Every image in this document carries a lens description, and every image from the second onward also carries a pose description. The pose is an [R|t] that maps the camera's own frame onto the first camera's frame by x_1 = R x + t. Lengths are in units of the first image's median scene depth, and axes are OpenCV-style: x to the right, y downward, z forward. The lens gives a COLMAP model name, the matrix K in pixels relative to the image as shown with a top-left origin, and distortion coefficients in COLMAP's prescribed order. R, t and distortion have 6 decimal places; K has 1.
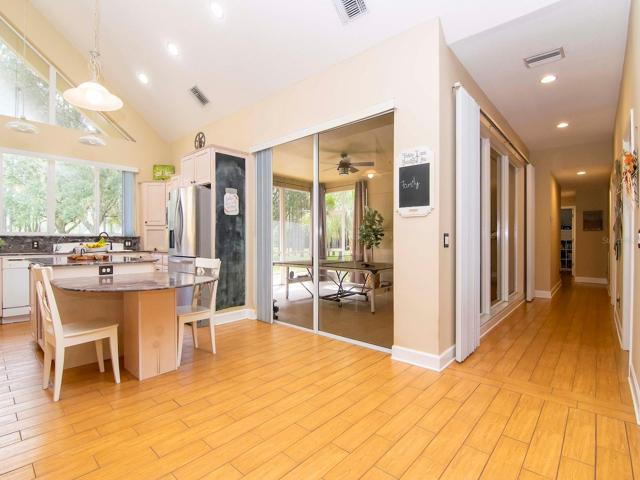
lens RADIAL K [[326.6, 0, 325.7], [0, 326.6, 240.6], [0, 0, 1]] dist [-0.013545, -0.002065]
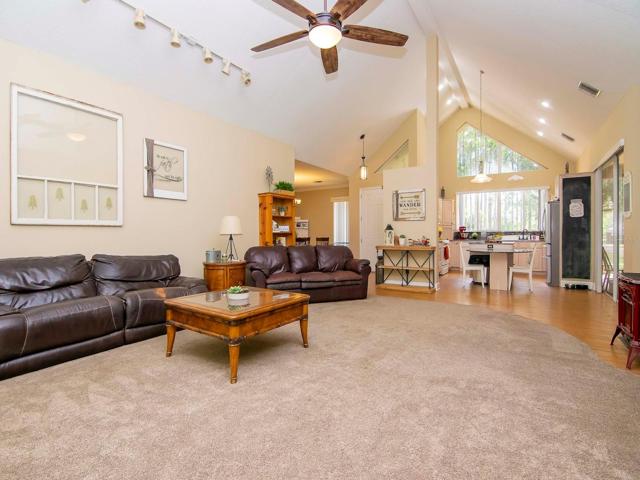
lens RADIAL K [[326.6, 0, 325.4], [0, 326.6, 236.8], [0, 0, 1]] dist [-0.013545, -0.002065]
pose [[0.153057, 0.007464, -0.988189, 0.988799], [0.002600, 0.999965, 0.007956, -0.002047], [0.988214, -0.003787, 0.153032, -0.367418]]
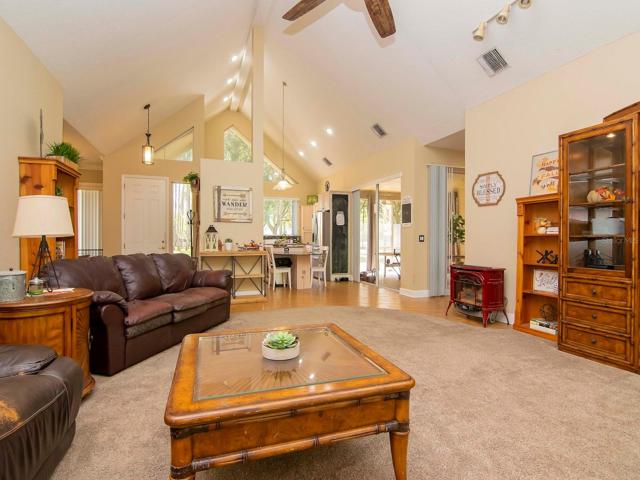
lens RADIAL K [[326.6, 0, 320.2], [0, 326.6, 240.9], [0, 0, 1]] dist [-0.013545, -0.002065]
pose [[0.890937, 0.007512, -0.454065, 0.474460], [-0.004117, 0.999956, 0.008464, -0.001066], [0.454108, -0.005671, 0.890929, -0.765216]]
